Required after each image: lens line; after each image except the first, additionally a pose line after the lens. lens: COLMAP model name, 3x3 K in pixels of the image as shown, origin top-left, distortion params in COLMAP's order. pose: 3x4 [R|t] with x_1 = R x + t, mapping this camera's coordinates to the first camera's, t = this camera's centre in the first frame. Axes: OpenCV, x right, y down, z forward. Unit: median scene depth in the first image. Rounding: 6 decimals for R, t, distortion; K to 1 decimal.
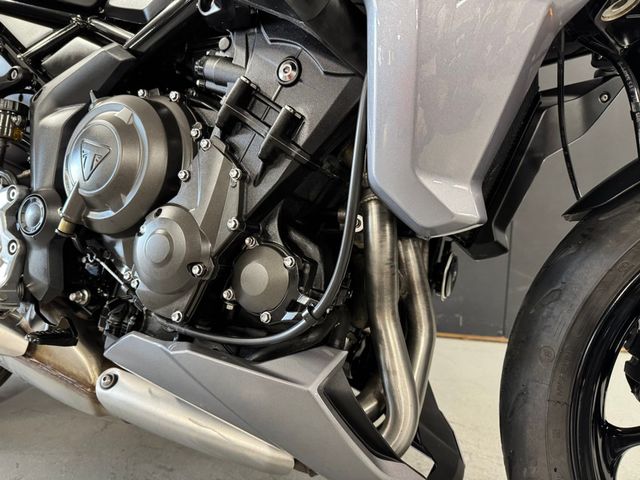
lens RADIAL K [[459.8, 0, 320.0], [0, 459.8, 240.0], [0, 0, 1]] dist [-0.000715, -0.005404]
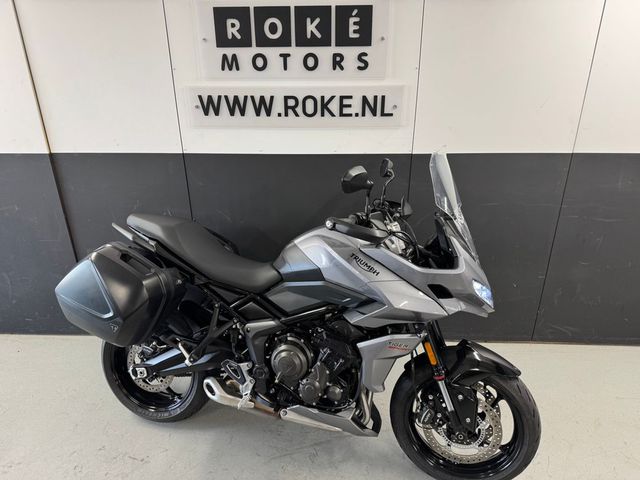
lens RADIAL K [[447.0, 0, 320.0], [0, 447.0, 240.0], [0, 0, 1]] dist [0.005619, -0.001015]
pose [[0.981351, -0.080601, 0.174509, -0.756504], [0.035936, 0.968766, 0.245360, -1.998042], [-0.188834, -0.234513, 0.953596, -2.217540]]
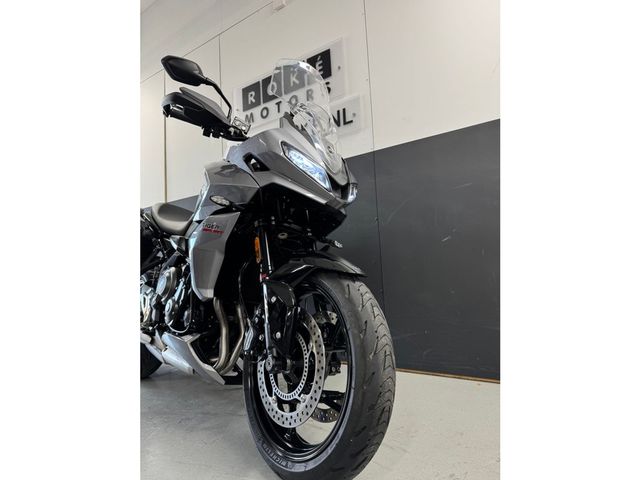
lens RADIAL K [[346.1, 0, 320.0], [0, 346.1, 240.0], [0, 0, 1]] dist [0.000241, -0.000452]
pose [[0.935935, -0.076561, -0.343751, 1.691112], [-0.011632, 0.968830, -0.247451, 0.153747], [0.351981, 0.235597, 0.905872, -1.192672]]
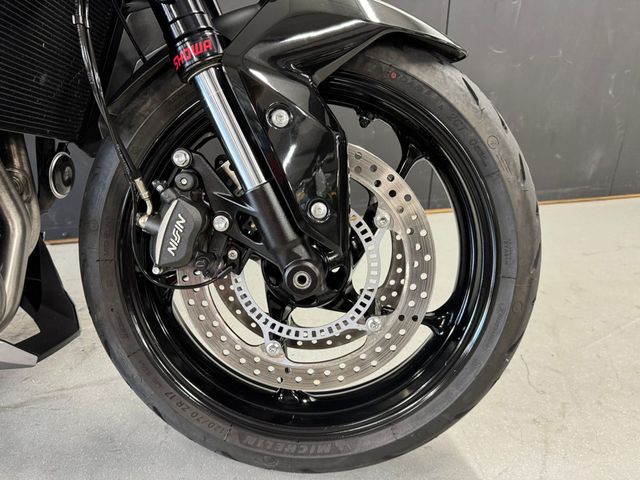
lens RADIAL K [[459.8, 0, 320.0], [0, 459.8, 240.0], [0, 0, 1]] dist [-0.000715, -0.005404]
pose [[0.878643, -0.167910, 0.446982, 0.392810], [0.071055, 0.971685, 0.225342, 0.038395], [-0.472163, -0.166234, 0.865695, -0.341691]]
